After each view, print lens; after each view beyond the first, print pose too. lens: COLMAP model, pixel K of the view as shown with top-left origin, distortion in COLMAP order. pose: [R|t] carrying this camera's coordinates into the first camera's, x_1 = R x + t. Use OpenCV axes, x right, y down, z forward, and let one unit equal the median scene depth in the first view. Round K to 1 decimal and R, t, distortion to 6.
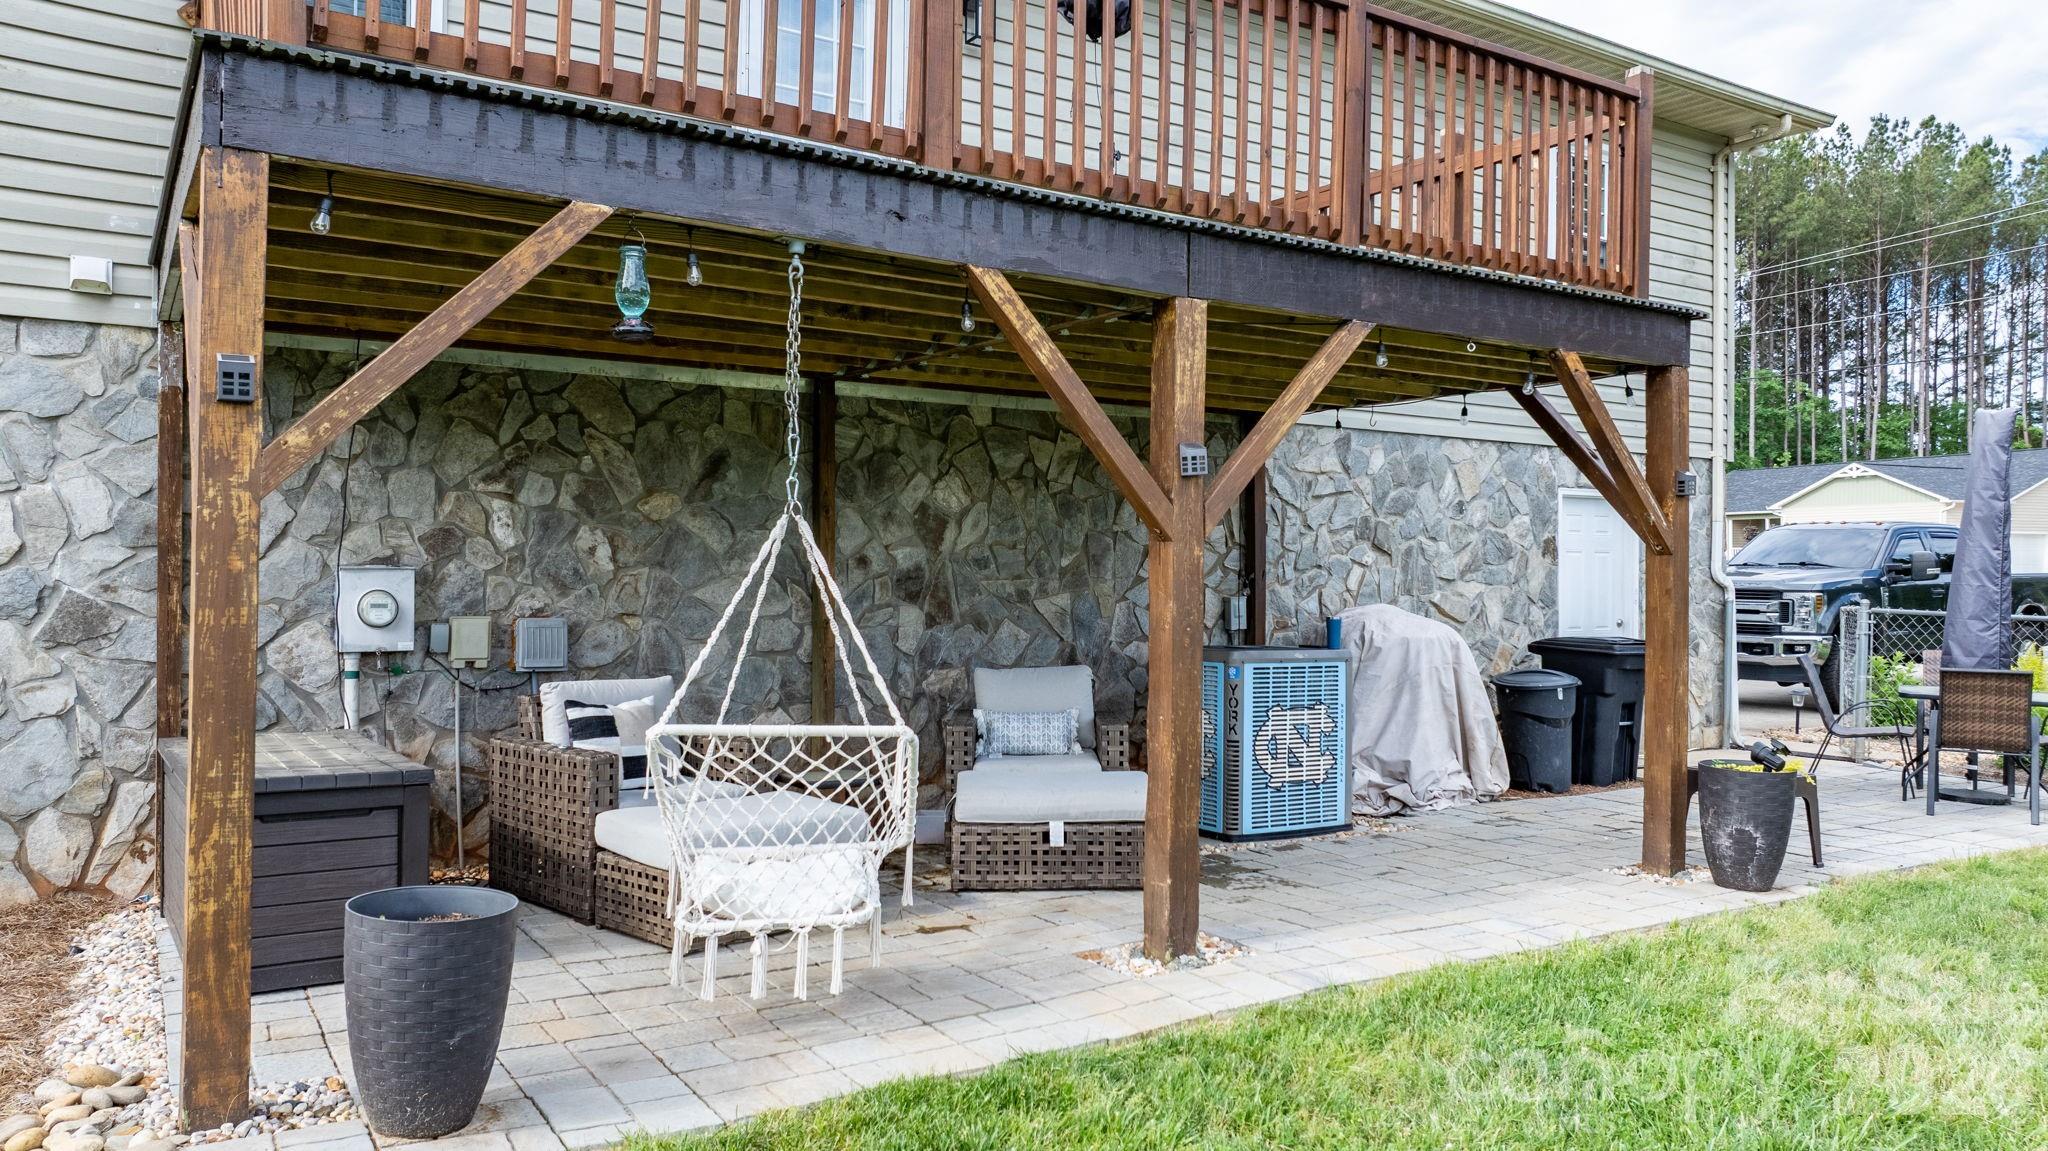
lens RADIAL K [[1475.5, 0, 1024.0], [0, 1475.5, 575.5], [0, 0, 1]] dist [-0.009054, -0.004617]
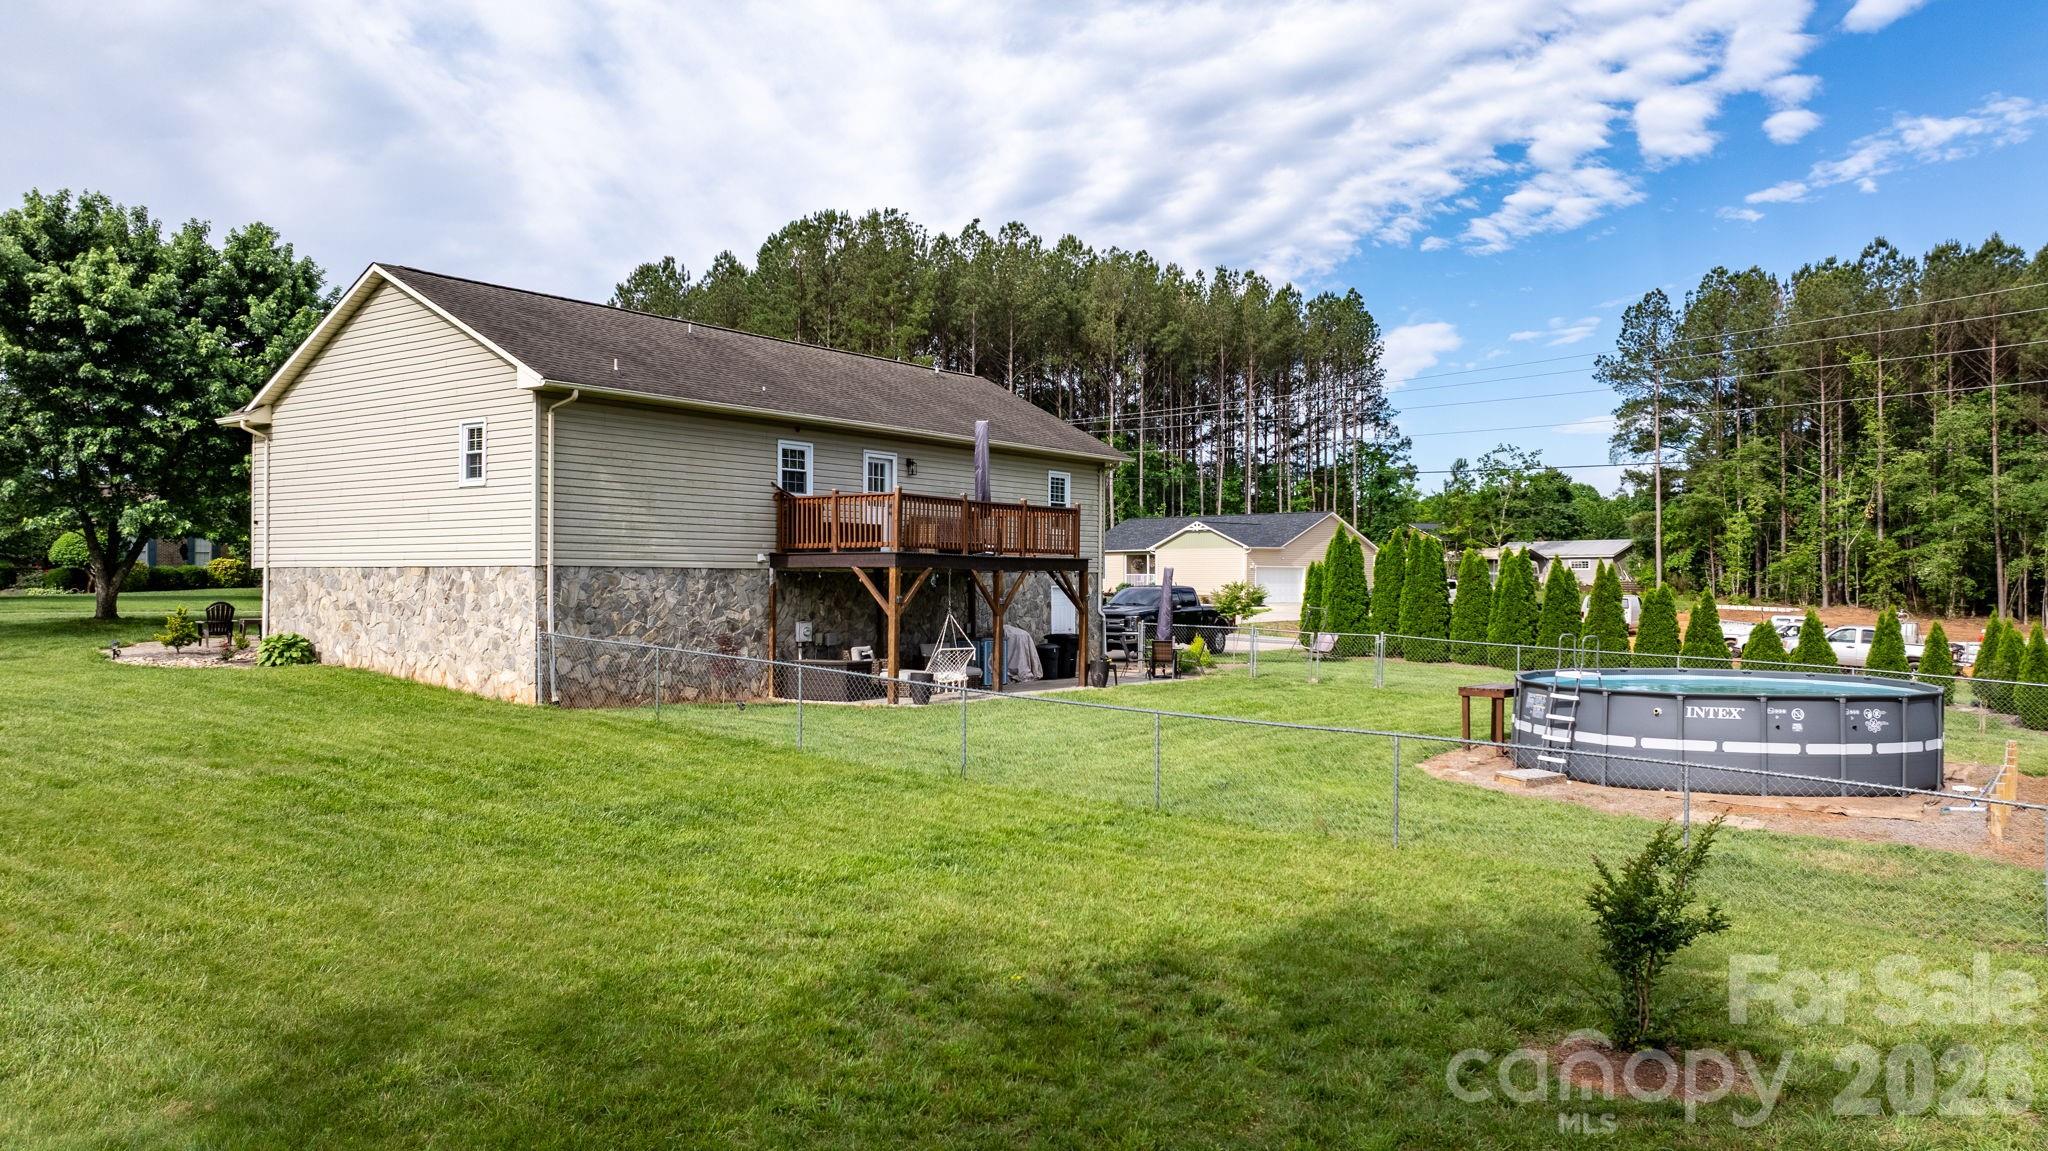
lens RADIAL K [[1475.5, 0, 1024.0], [0, 1475.5, 575.5], [0, 0, 1]] dist [-0.009054, -0.004617]
pose [[0.932480, -0.005756, 0.361175, -0.937073], [0.008185, 0.999953, -0.005197, -0.075114], [-0.361129, 0.007802, 0.932483, -2.162368]]
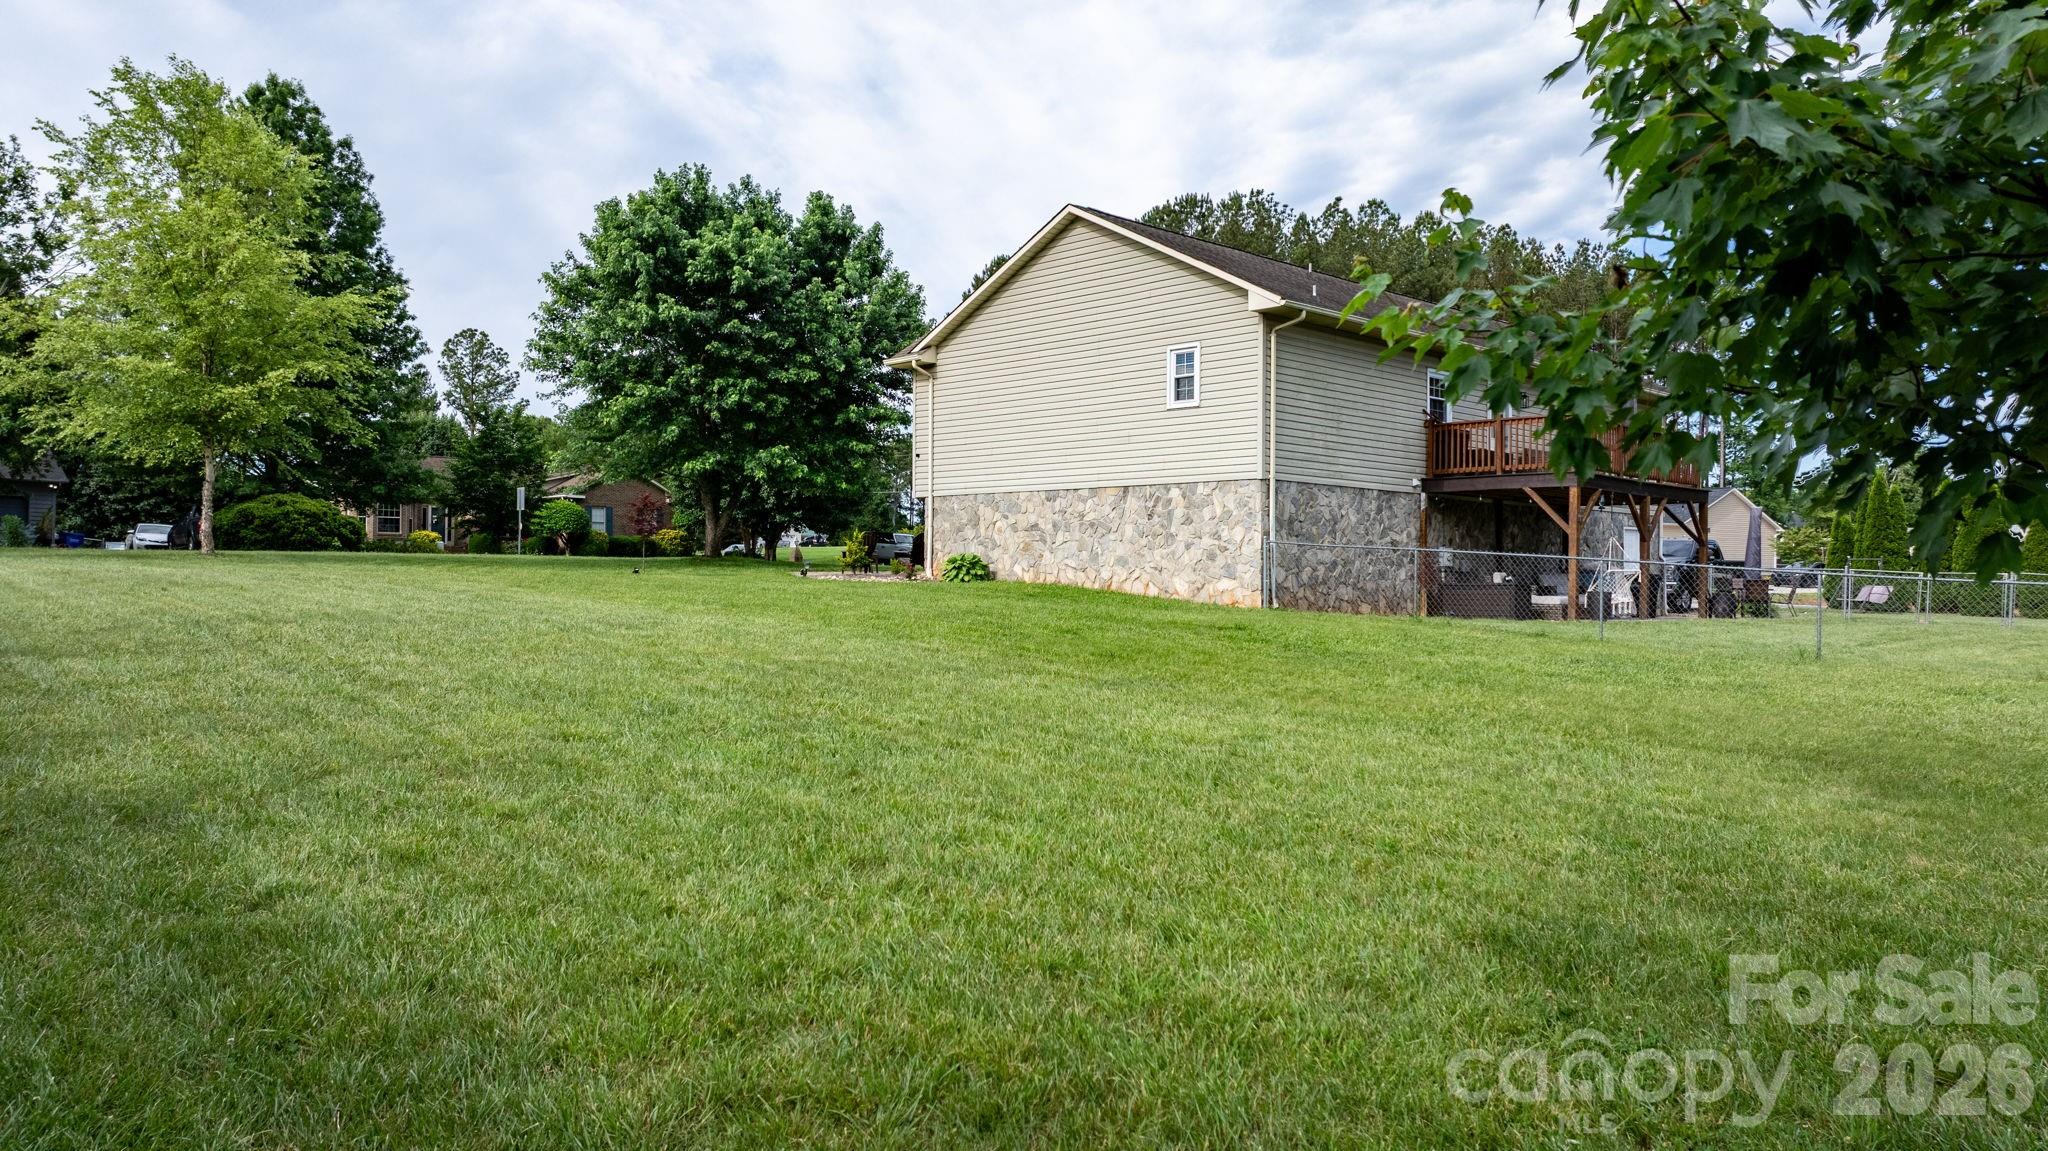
lens RADIAL K [[1432.7, 0, 1024.0], [0, 1432.7, 575.5], [0, 0, 1]] dist [-0.002414, -0.002292]
pose [[0.979287, -0.000927, 0.202475, -1.706714], [0.002105, 0.999982, -0.005601, 0.068669], [-0.202466, 0.005911, 0.979271, -1.961722]]
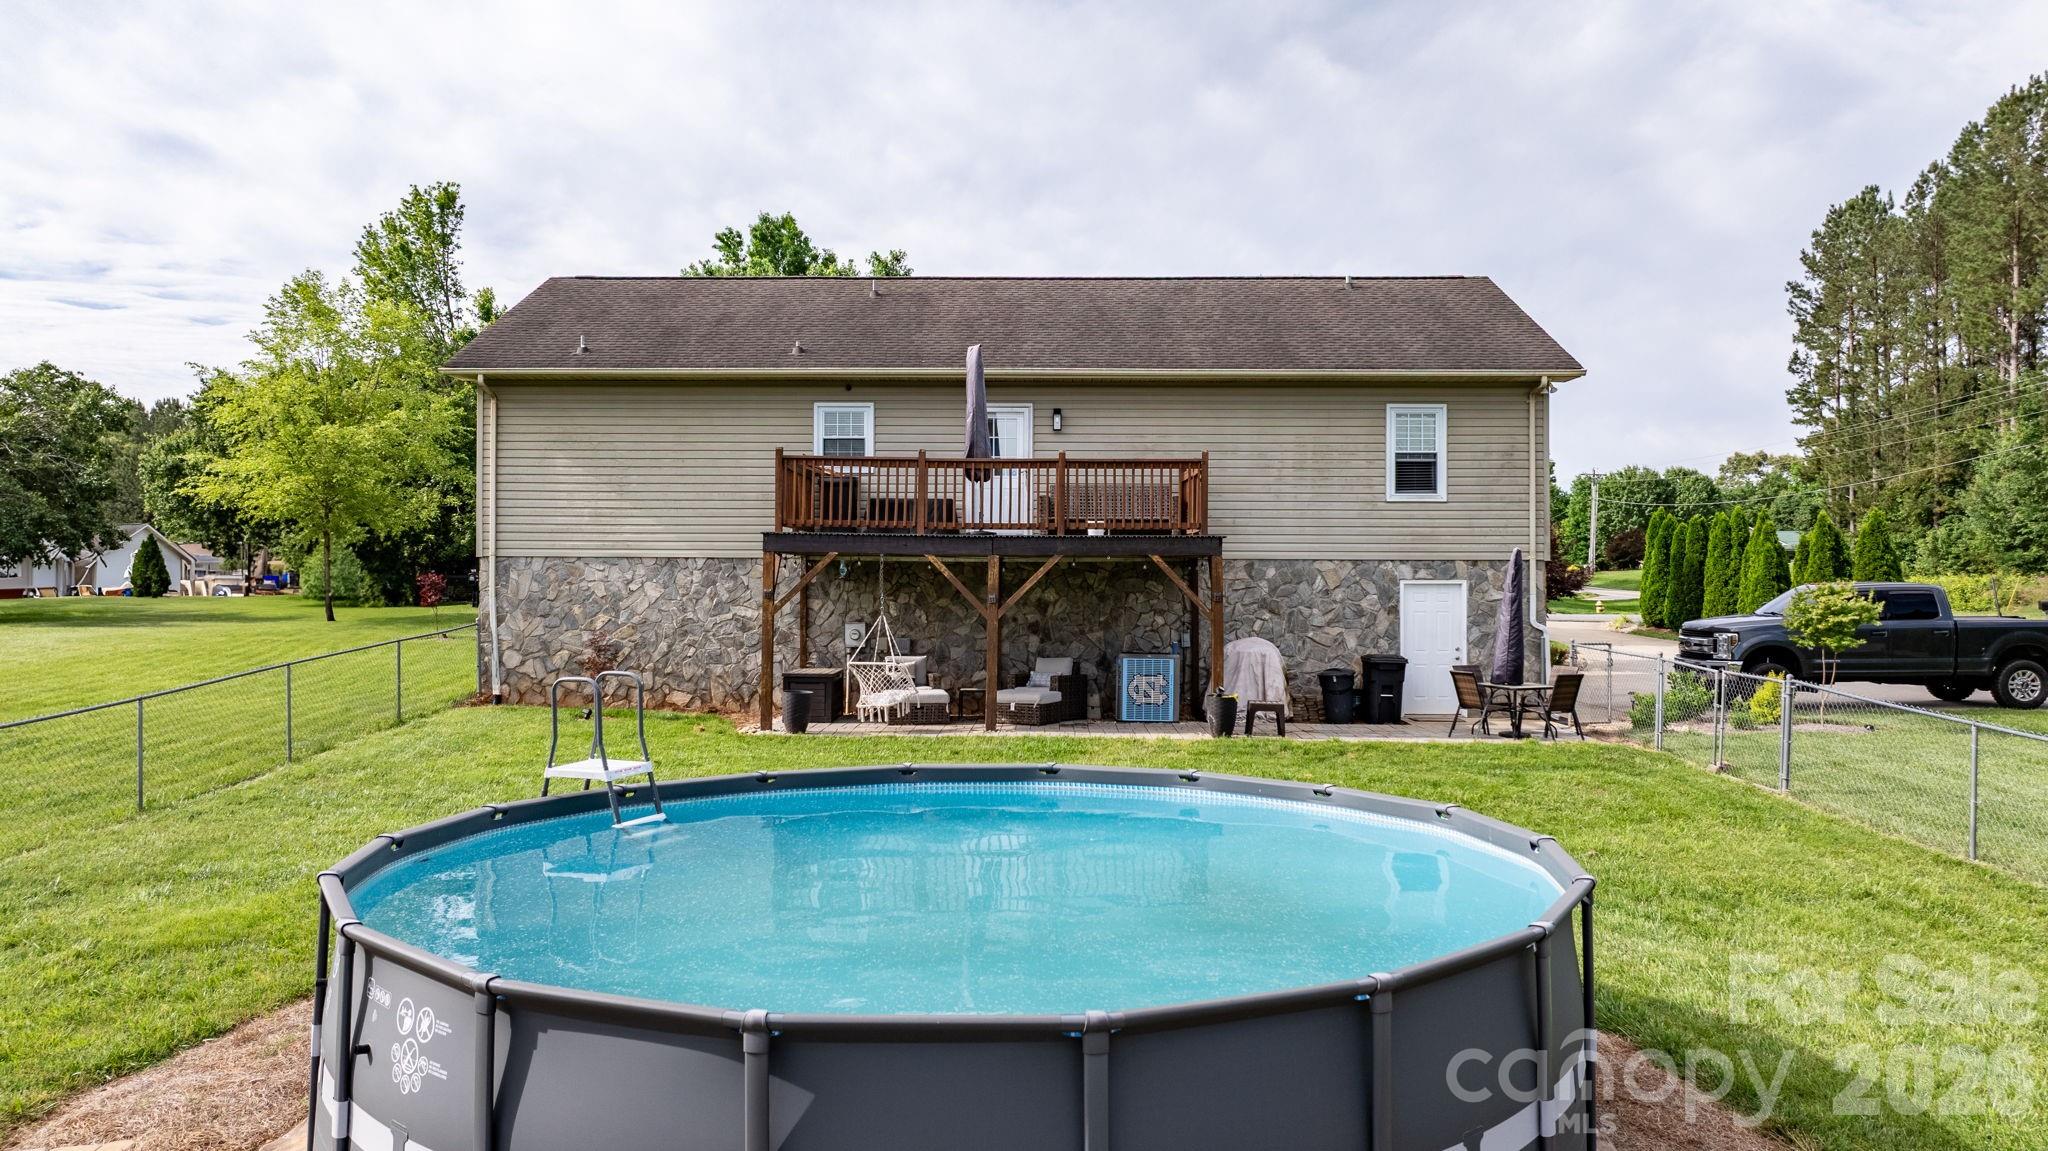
lens RADIAL K [[1475.5, 0, 1024.0], [0, 1475.5, 575.5], [0, 0, 1]] dist [-0.009054, -0.004617]
pose [[0.825526, -0.009887, -0.564277, 1.246922], [0.001366, 0.999879, -0.015520, -0.041590], [0.564362, 0.012041, 0.825440, -1.104414]]
